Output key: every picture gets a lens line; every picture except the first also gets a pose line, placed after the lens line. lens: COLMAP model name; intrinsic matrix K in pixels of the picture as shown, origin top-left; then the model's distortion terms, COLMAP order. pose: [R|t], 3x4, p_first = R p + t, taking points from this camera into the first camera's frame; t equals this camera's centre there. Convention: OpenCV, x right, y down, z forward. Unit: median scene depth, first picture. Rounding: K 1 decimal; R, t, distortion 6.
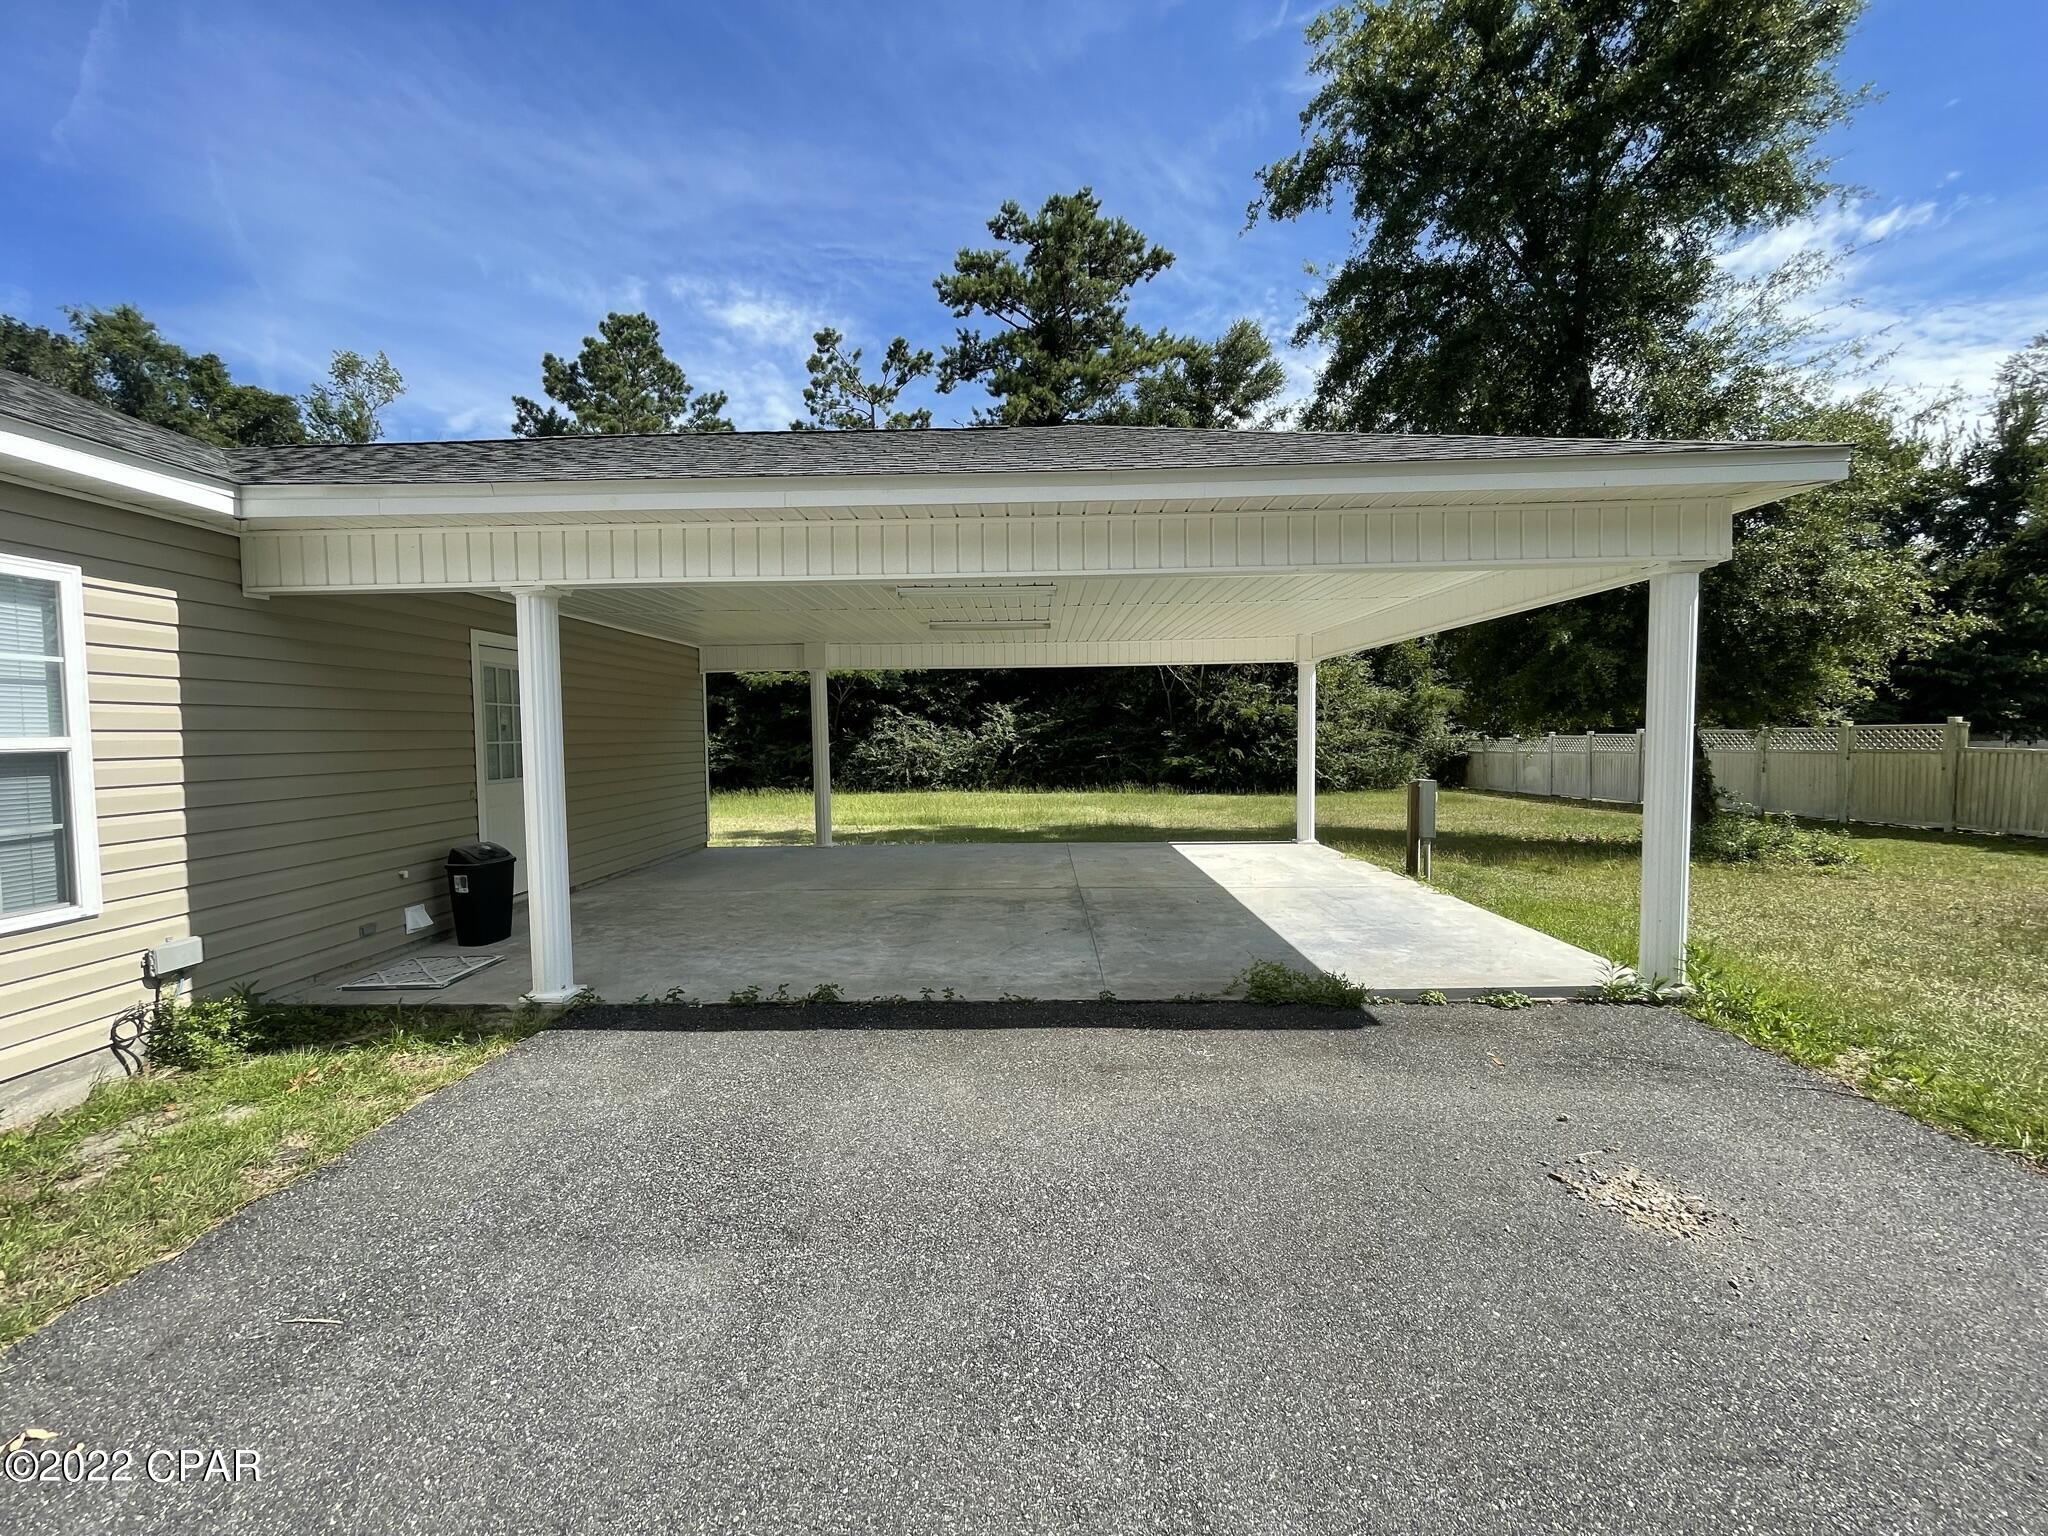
lens RADIAL K [[831.1, 0, 993.1], [0, 831.1, 772.2], [0, 0, 1]] dist [0.003034, 0.000268]
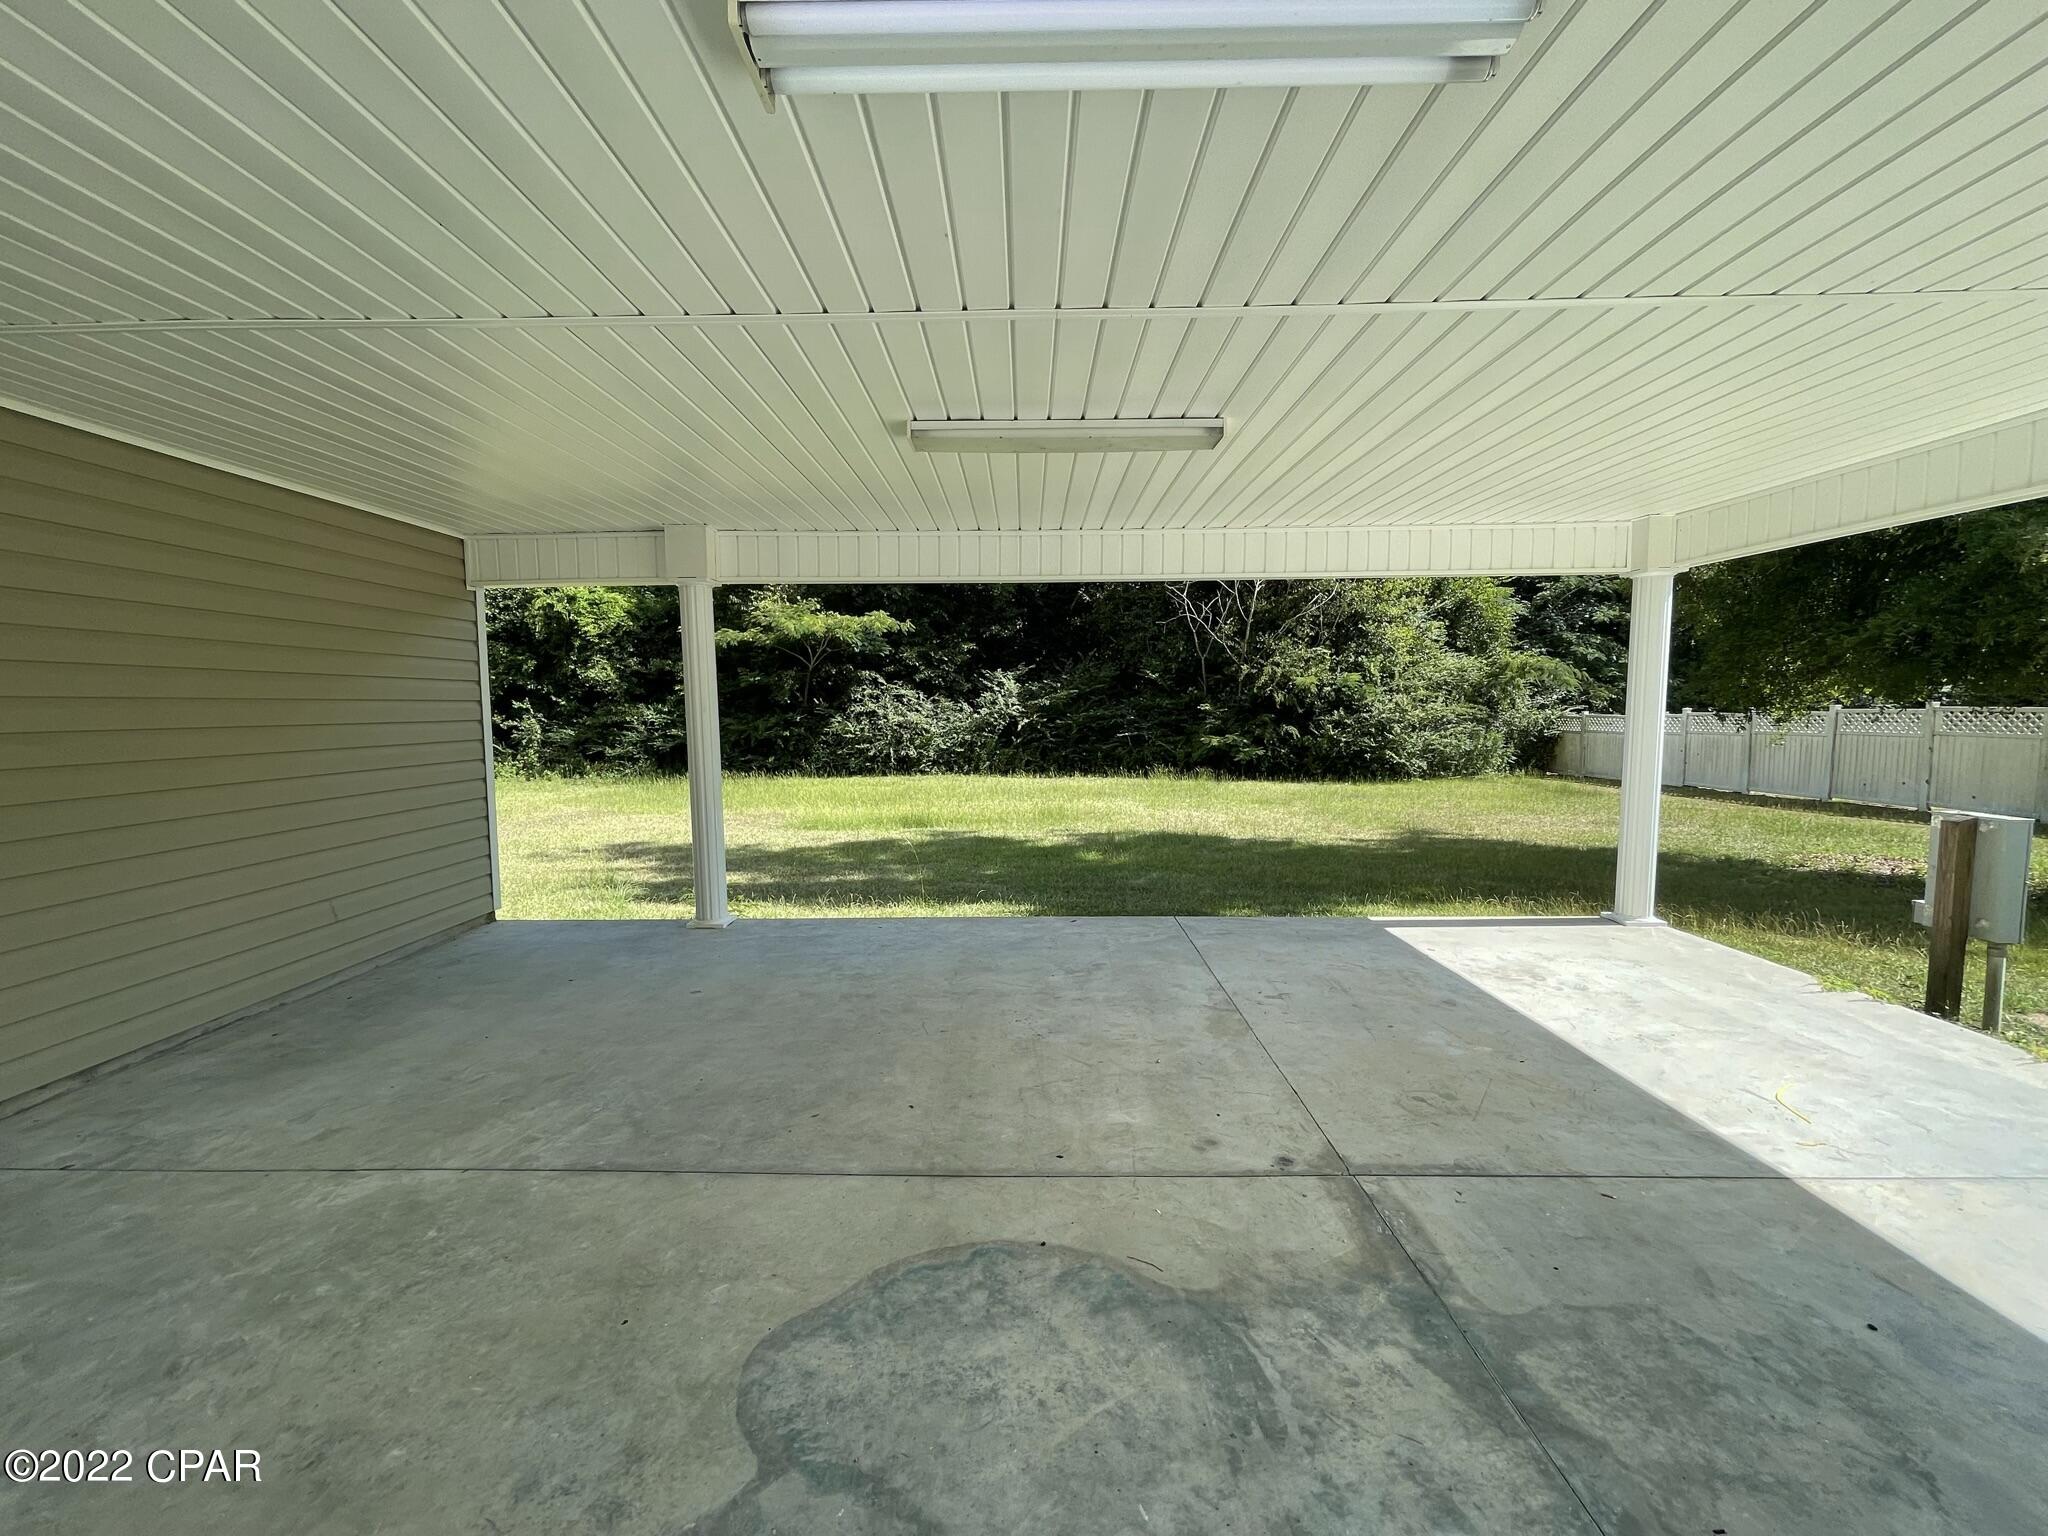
lens RADIAL K [[831.1, 0, 1007.5], [0, 831.1, 783.2], [0, 0, 1]] dist [0.003034, 0.000268]
pose [[0.999552, 0.002425, 0.029818, -0.010903], [-0.003813, 0.998907, 0.046593, -0.007711], [-0.029673, -0.046686, 0.998469, 0.153551]]
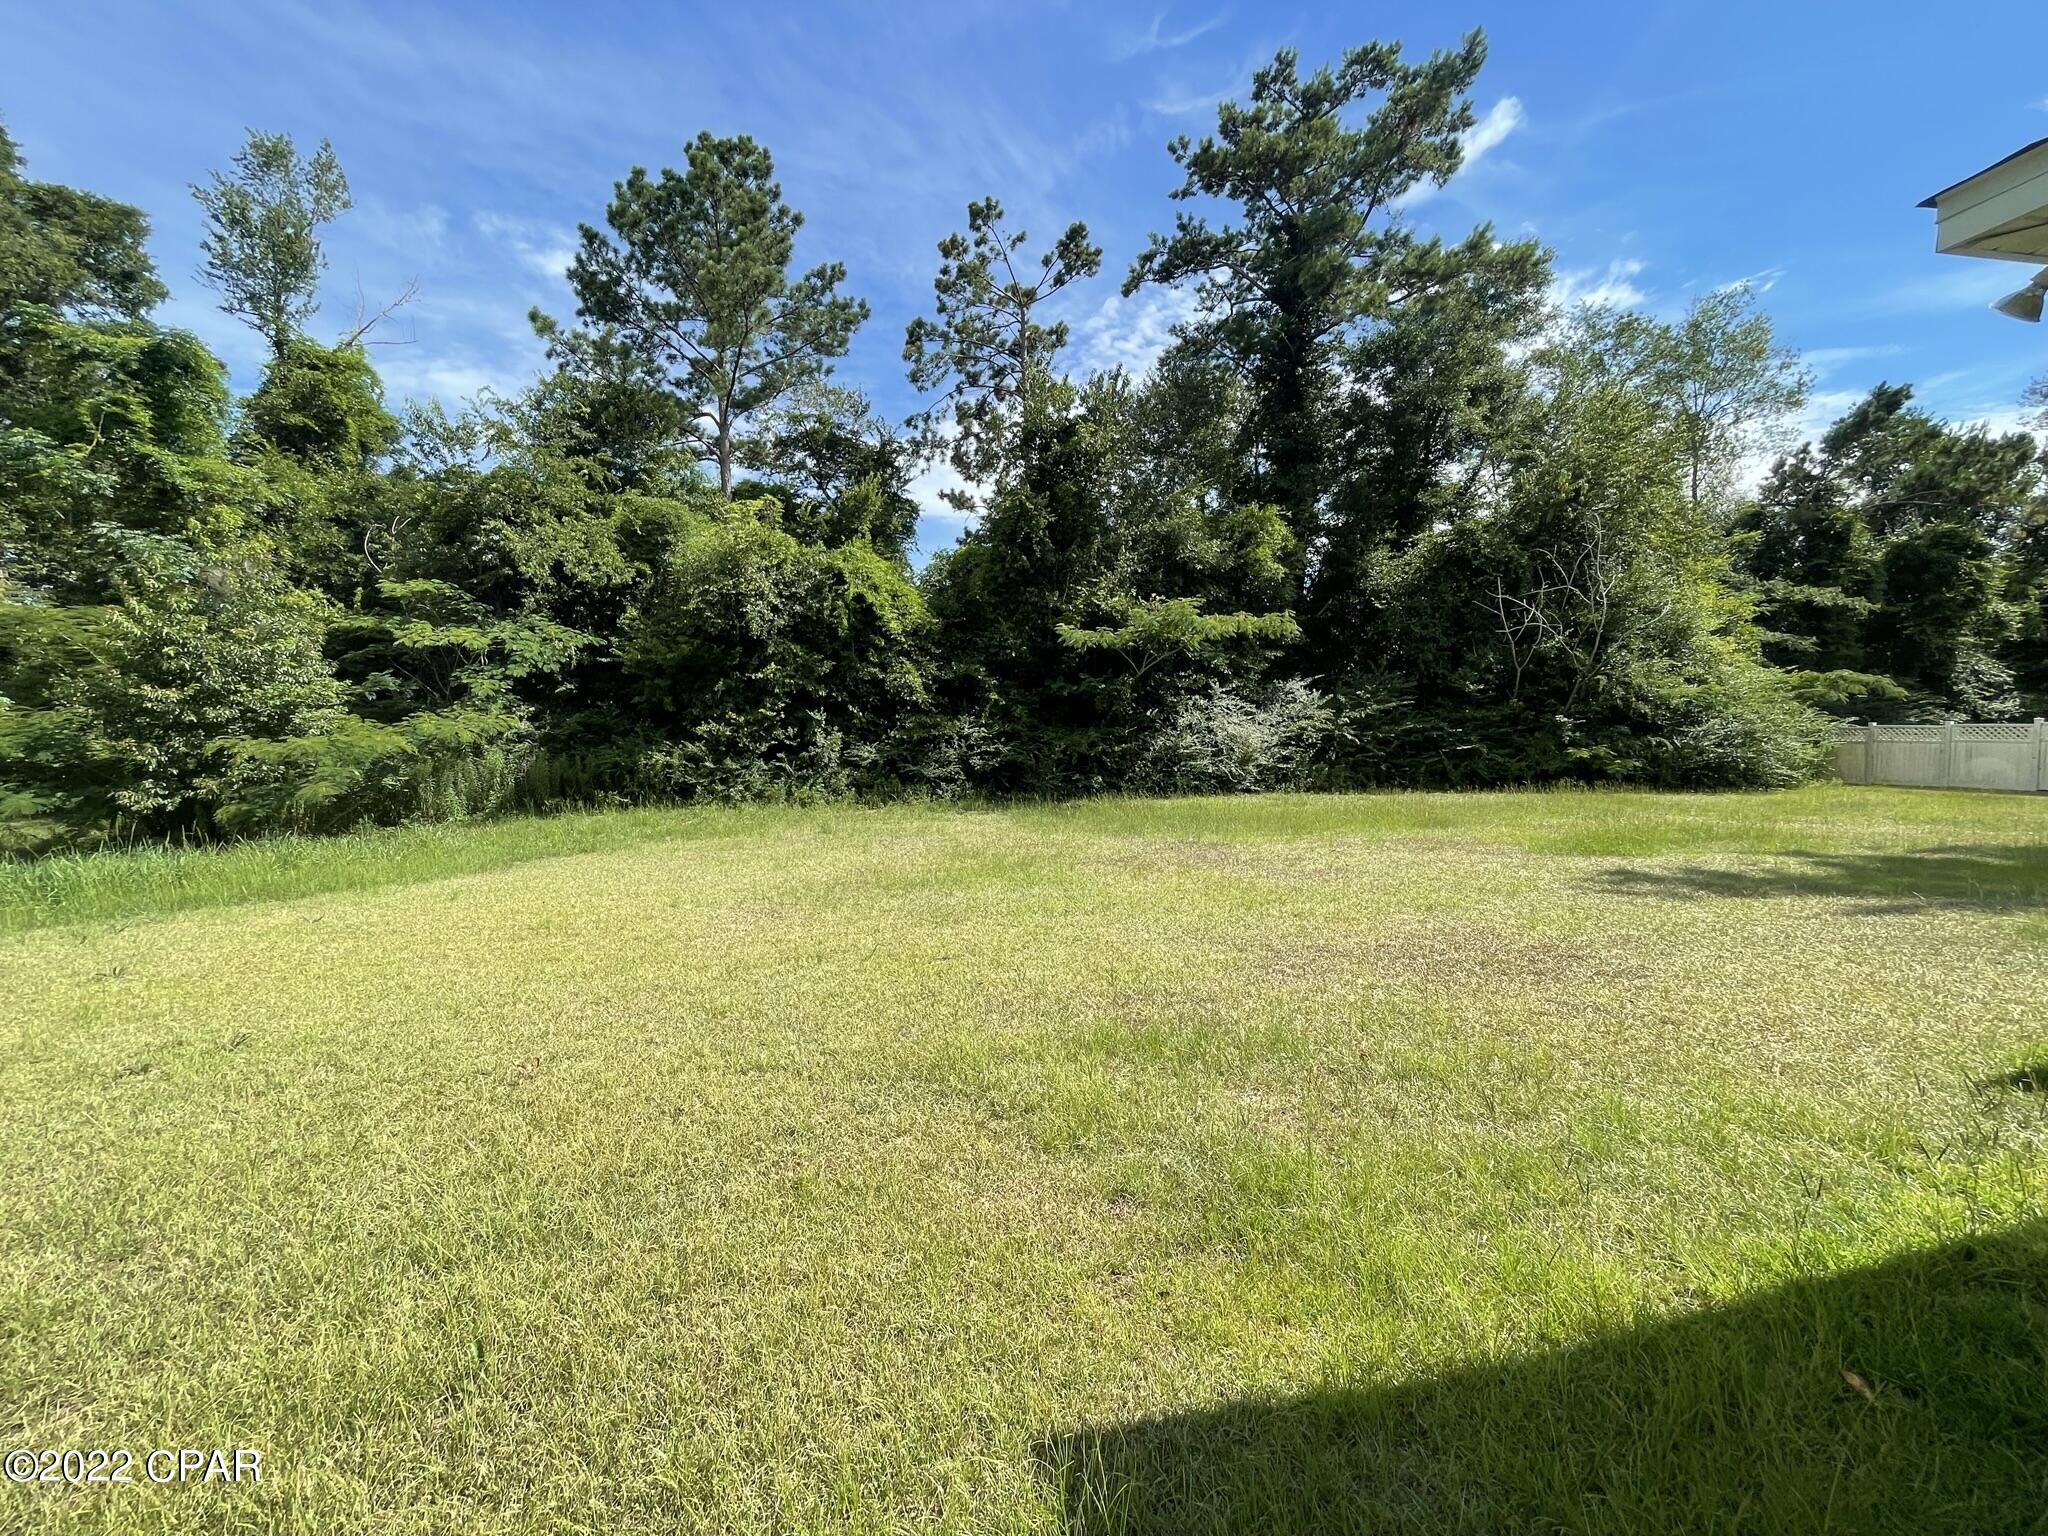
lens RADIAL K [[831.1, 0, 1008.6], [0, 831.1, 758.8], [0, 0, 1]] dist [0.003034, 0.000268]
pose [[0.977563, -0.004267, 0.210600, -0.425175], [0.006192, 0.999945, -0.008482, -0.004004], [-0.210553, 0.009596, 0.977535, 0.295334]]
